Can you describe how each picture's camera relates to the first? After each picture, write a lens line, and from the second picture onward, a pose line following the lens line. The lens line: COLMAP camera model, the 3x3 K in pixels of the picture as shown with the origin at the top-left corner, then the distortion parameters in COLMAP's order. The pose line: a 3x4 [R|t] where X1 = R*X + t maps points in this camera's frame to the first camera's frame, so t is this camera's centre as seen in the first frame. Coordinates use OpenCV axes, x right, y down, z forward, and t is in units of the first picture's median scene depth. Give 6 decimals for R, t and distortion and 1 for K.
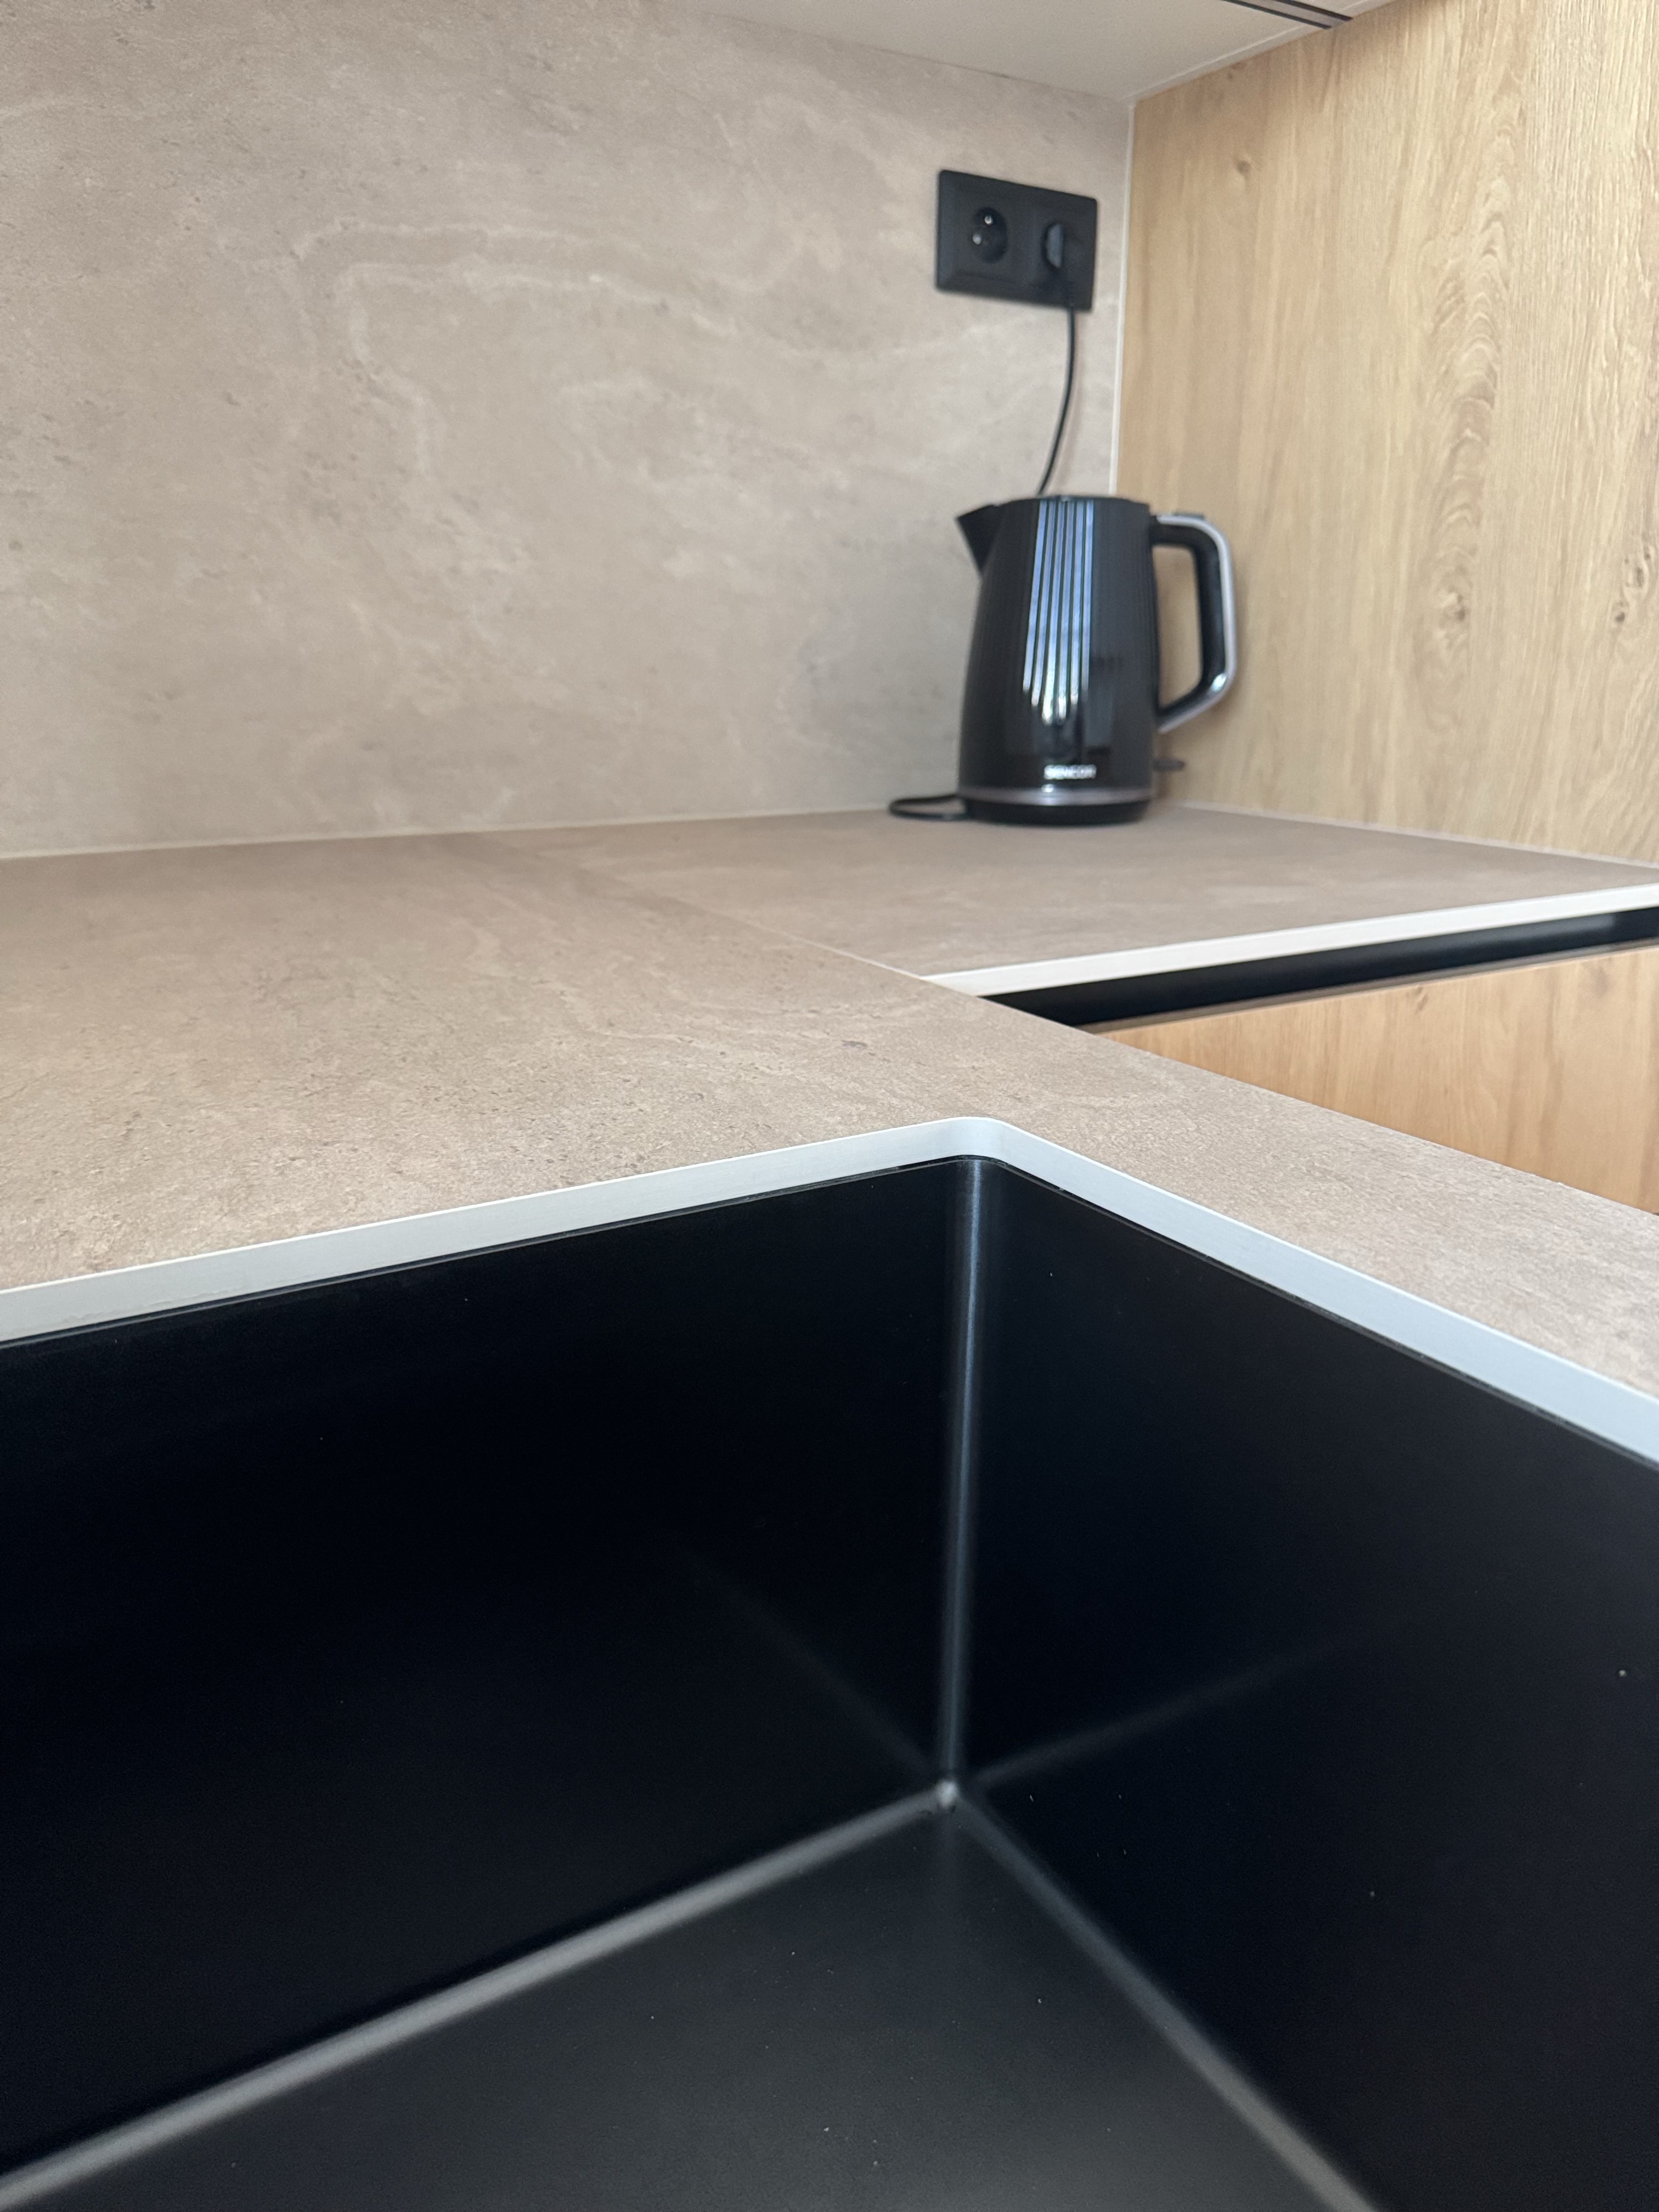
lens RADIAL K [[1603.5, 0, 829.5], [0, 1603.5, 1106.0], [0, 0, 1]] dist [-0.009828, -0.003449]
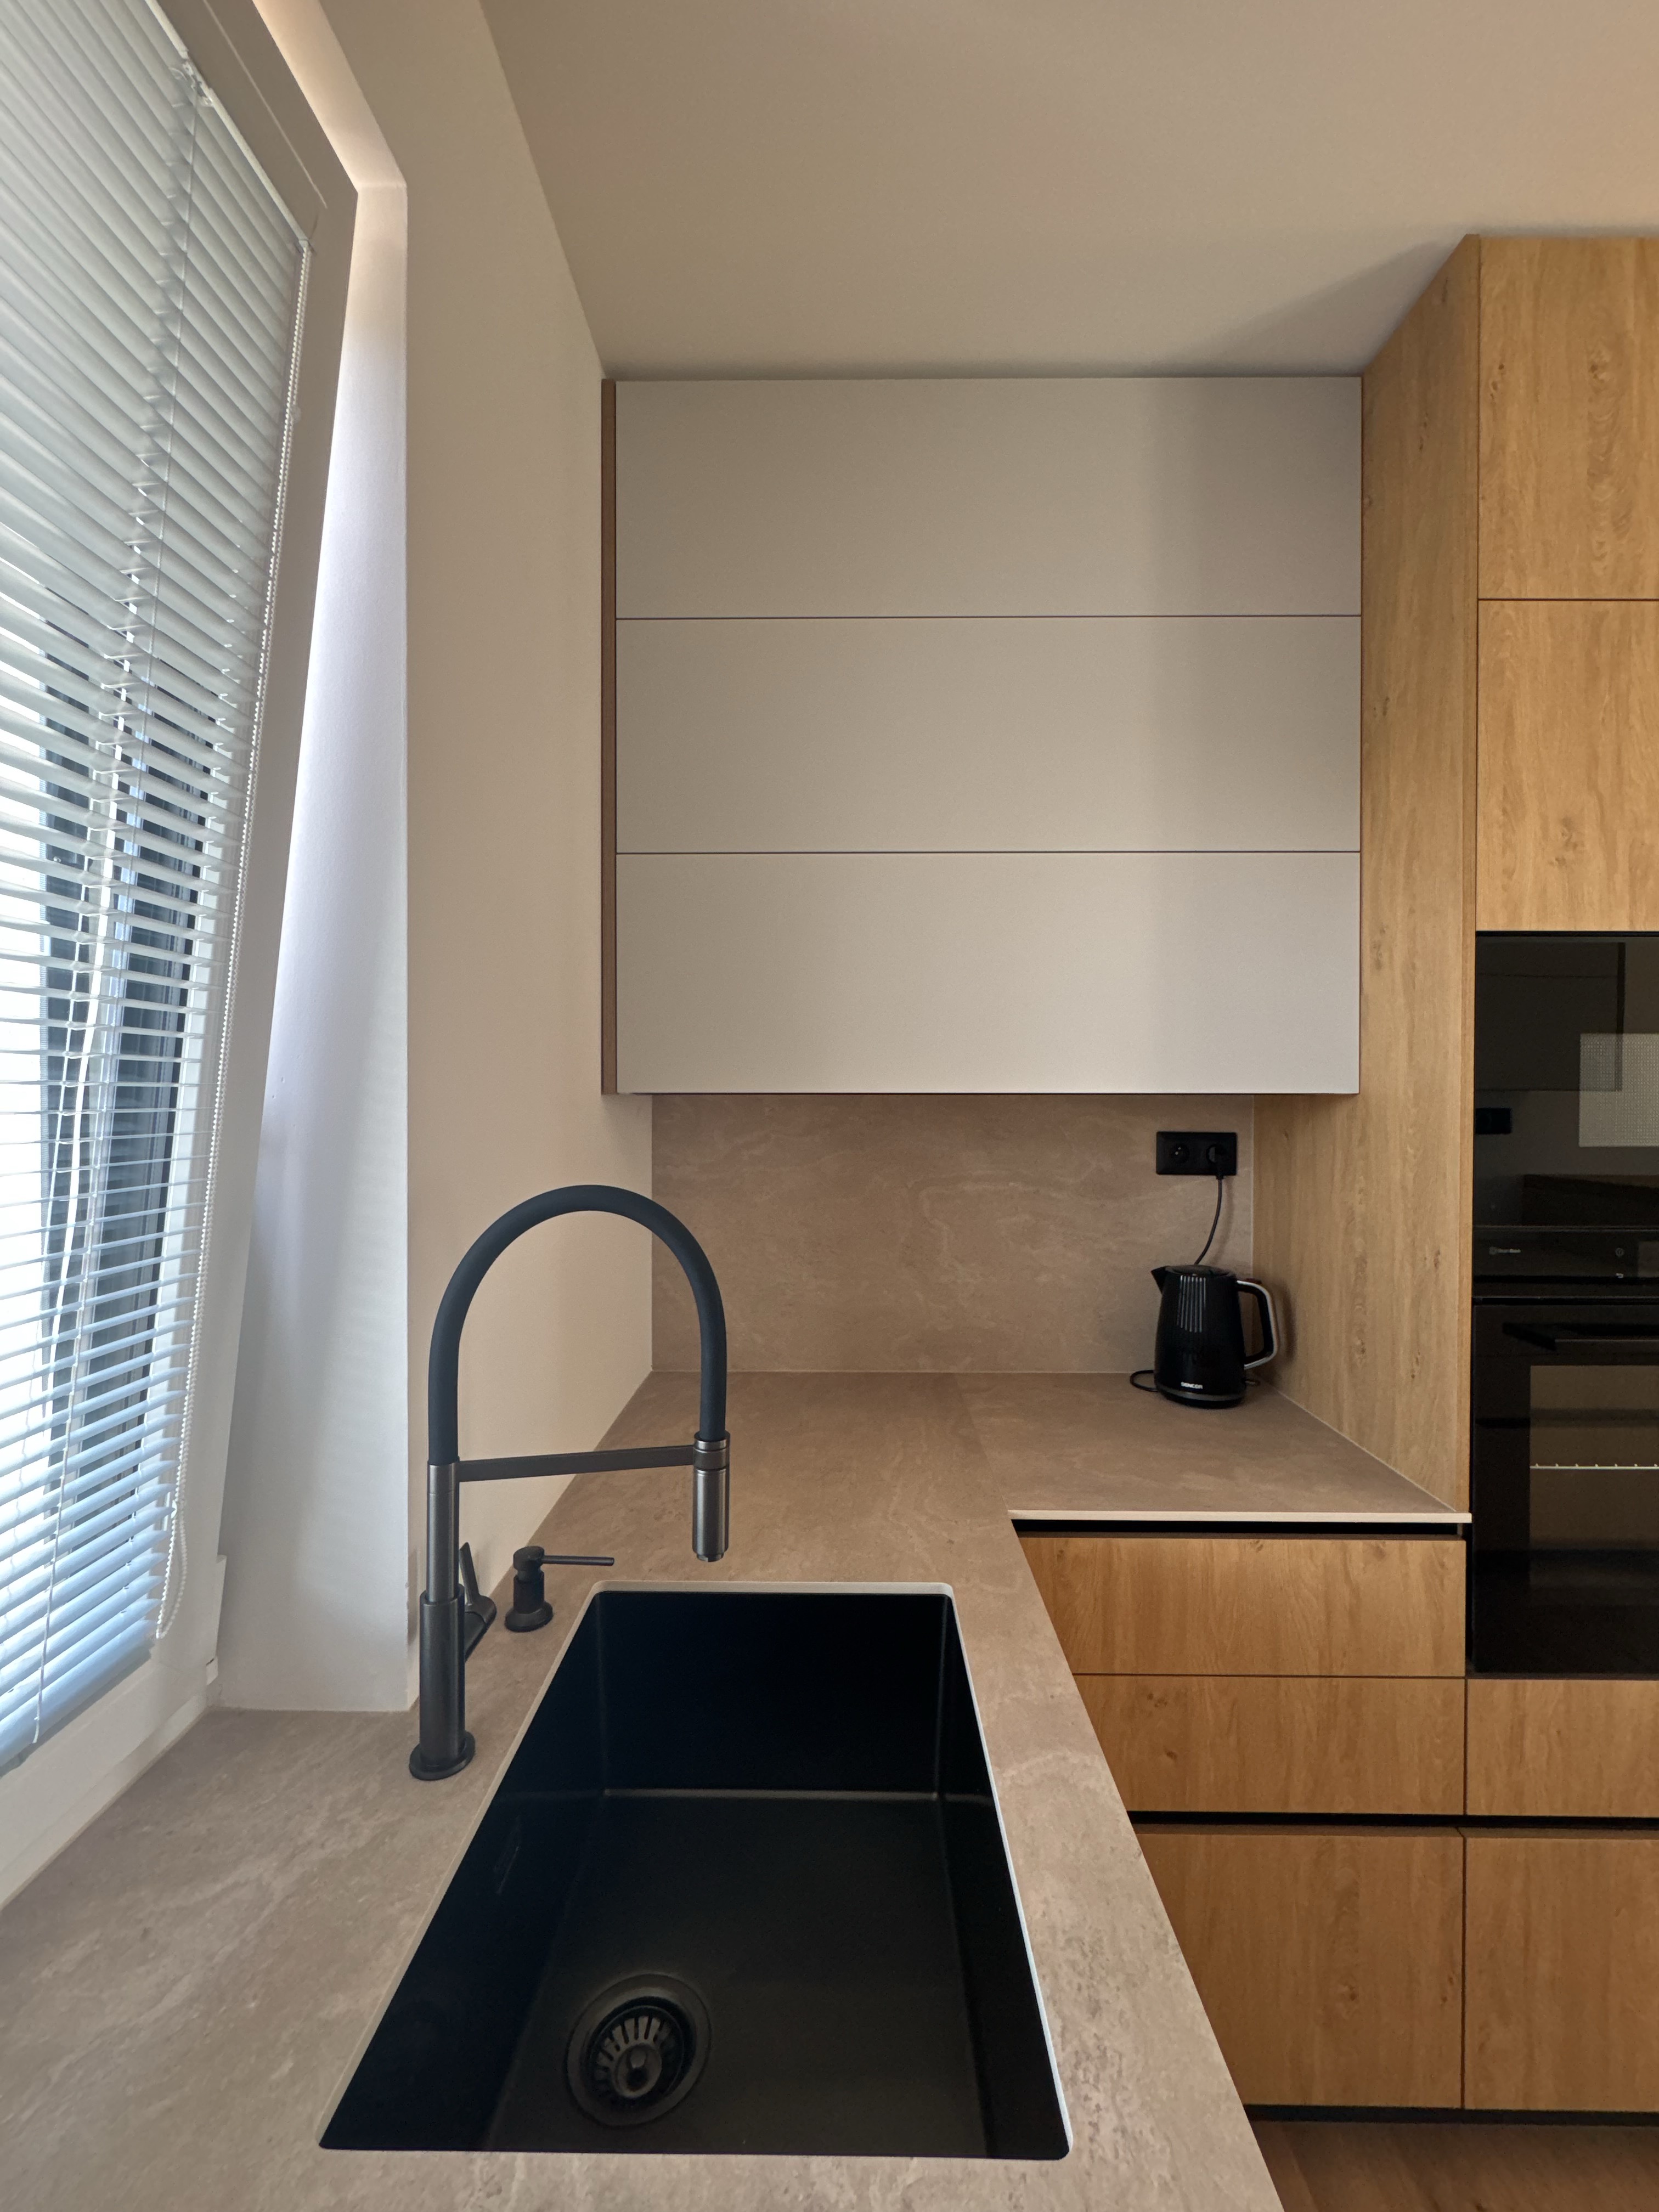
lens RADIAL K [[883.7, 0, 832.4], [0, 883.7, 1103.9], [0, 0, 1]] dist [-0.003735, 0.000559]
pose [[0.851385, -0.000165, -0.524541, 0.409846], [-0.147998, 0.959295, -0.240518, -0.231132], [0.503230, 0.282404, 0.816705, -0.487816]]
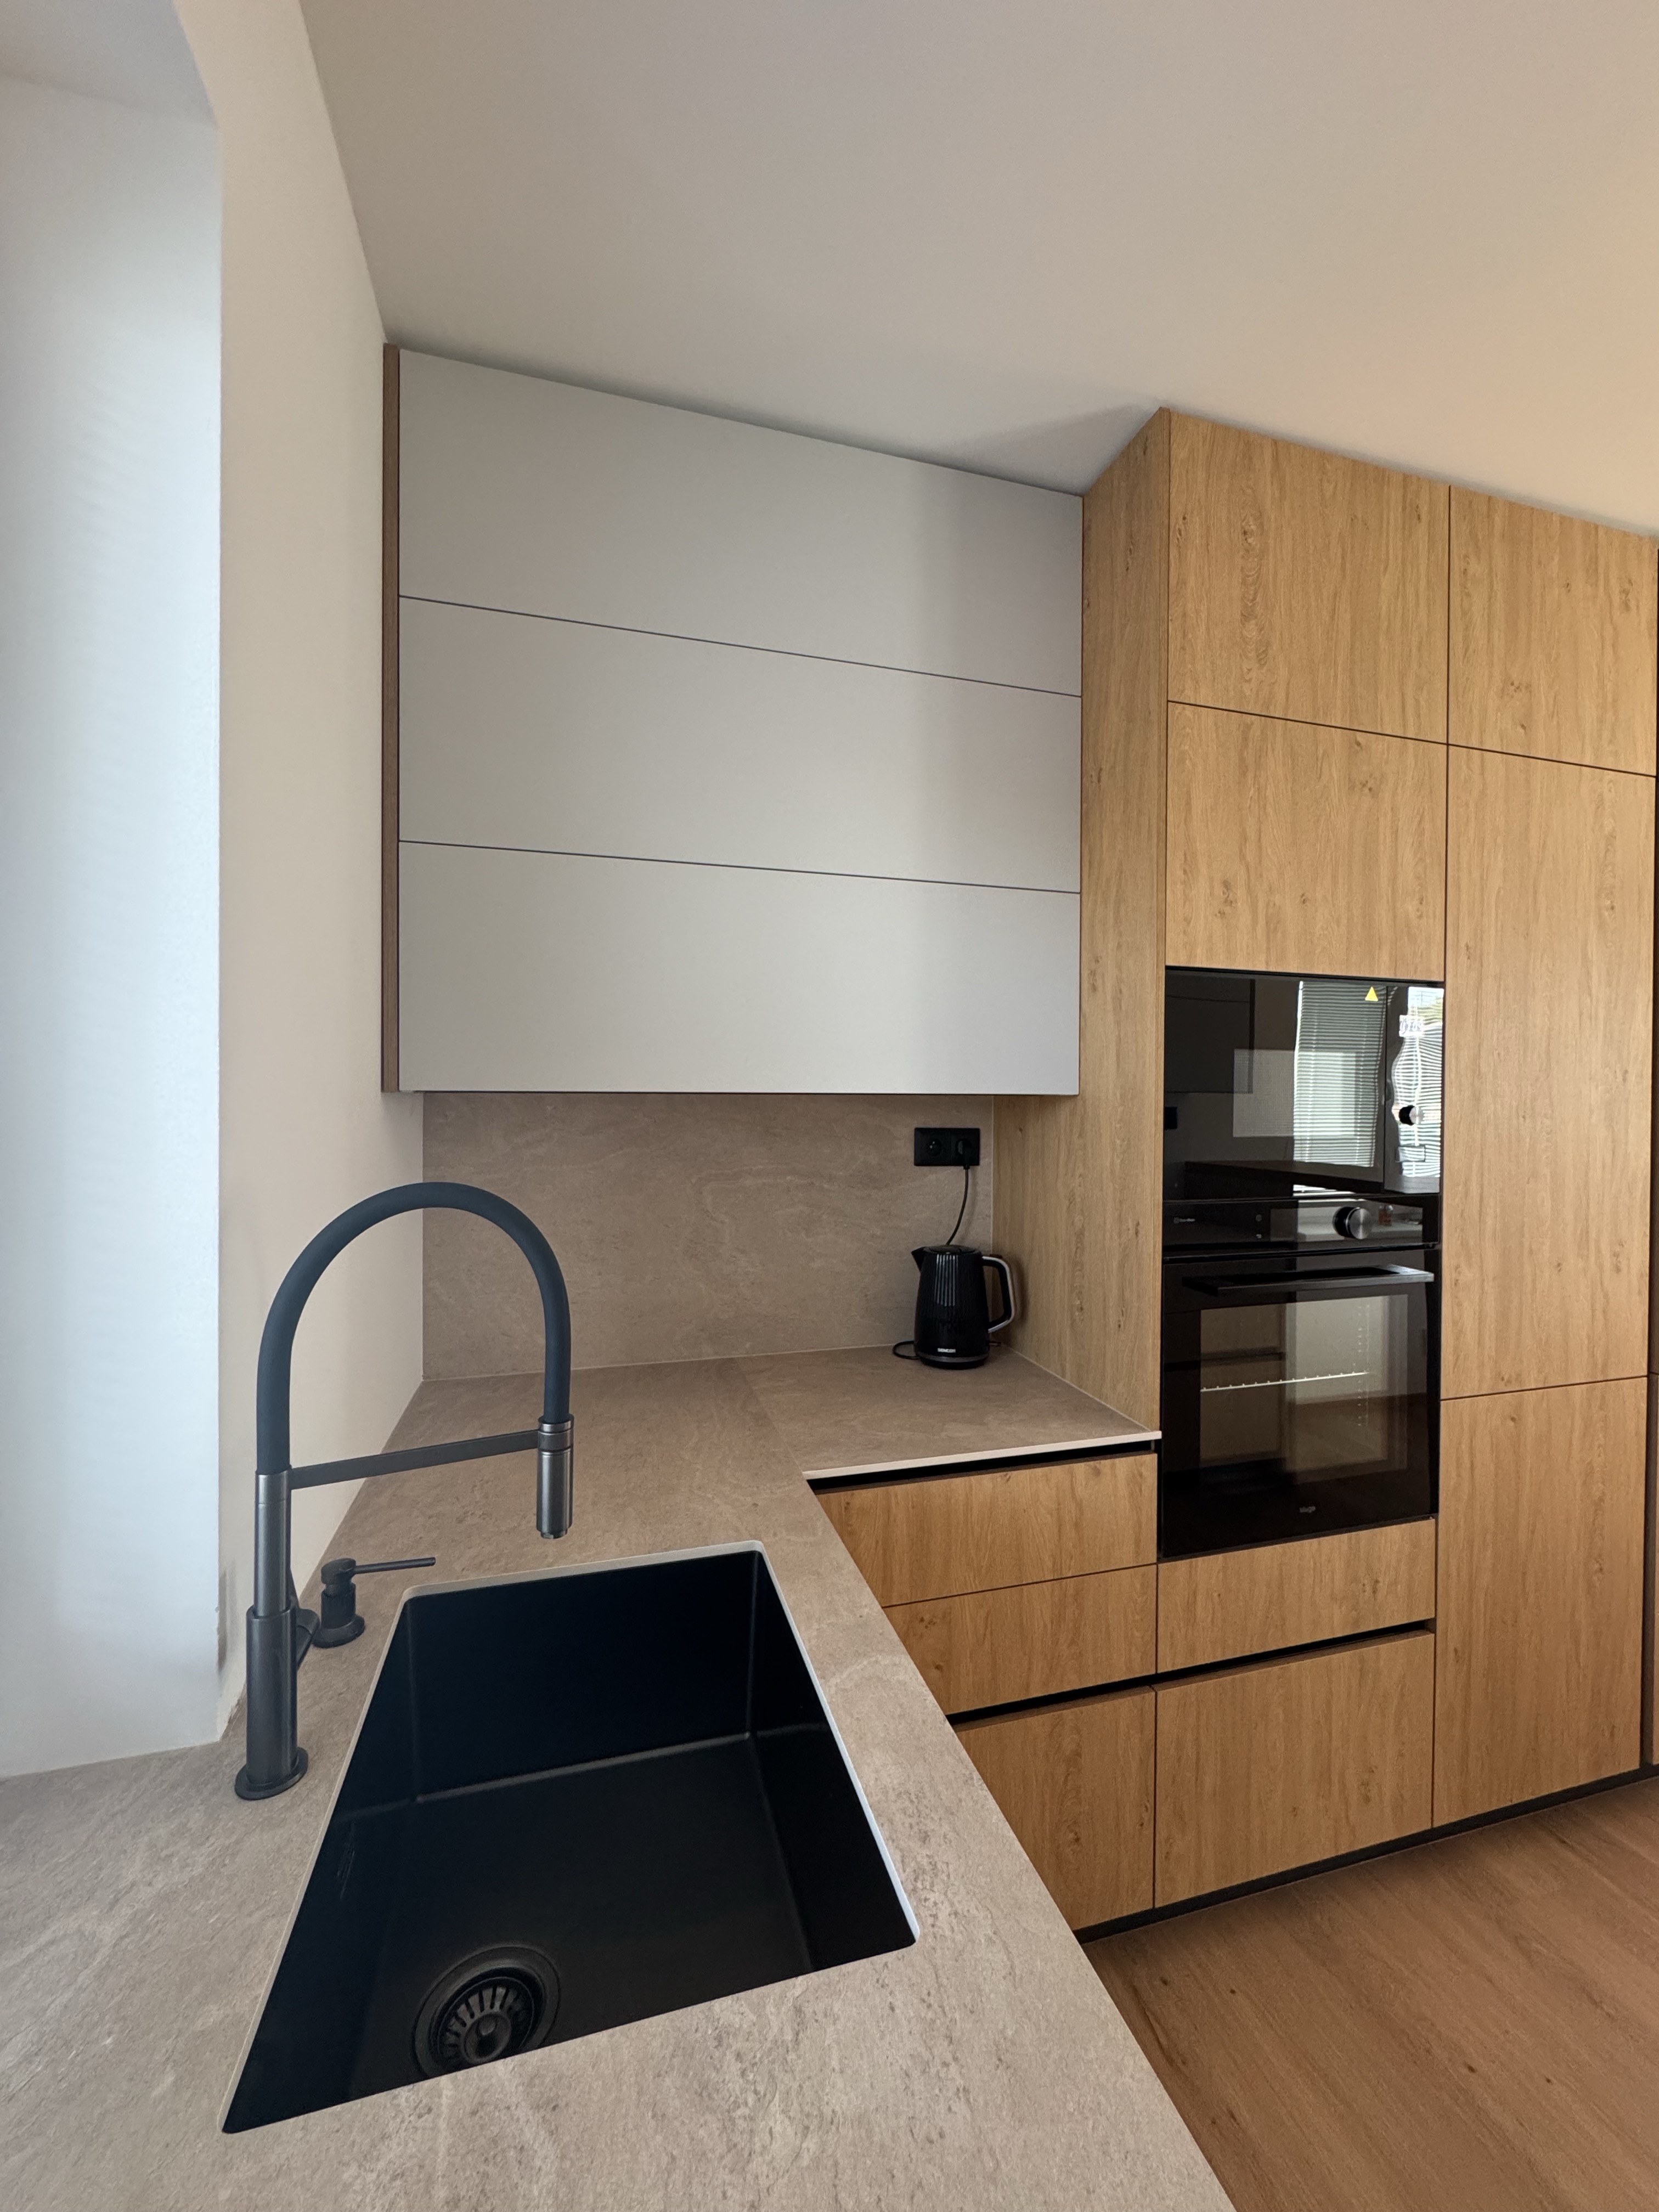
lens RADIAL K [[883.7, 0, 832.4], [0, 883.7, 1103.9], [0, 0, 1]] dist [-0.003735, 0.000559]
pose [[0.966149, 0.002155, -0.257977, 0.372090], [-0.074733, 0.959428, -0.271871, -0.201786], [0.246925, 0.281947, 0.927111, -0.586993]]
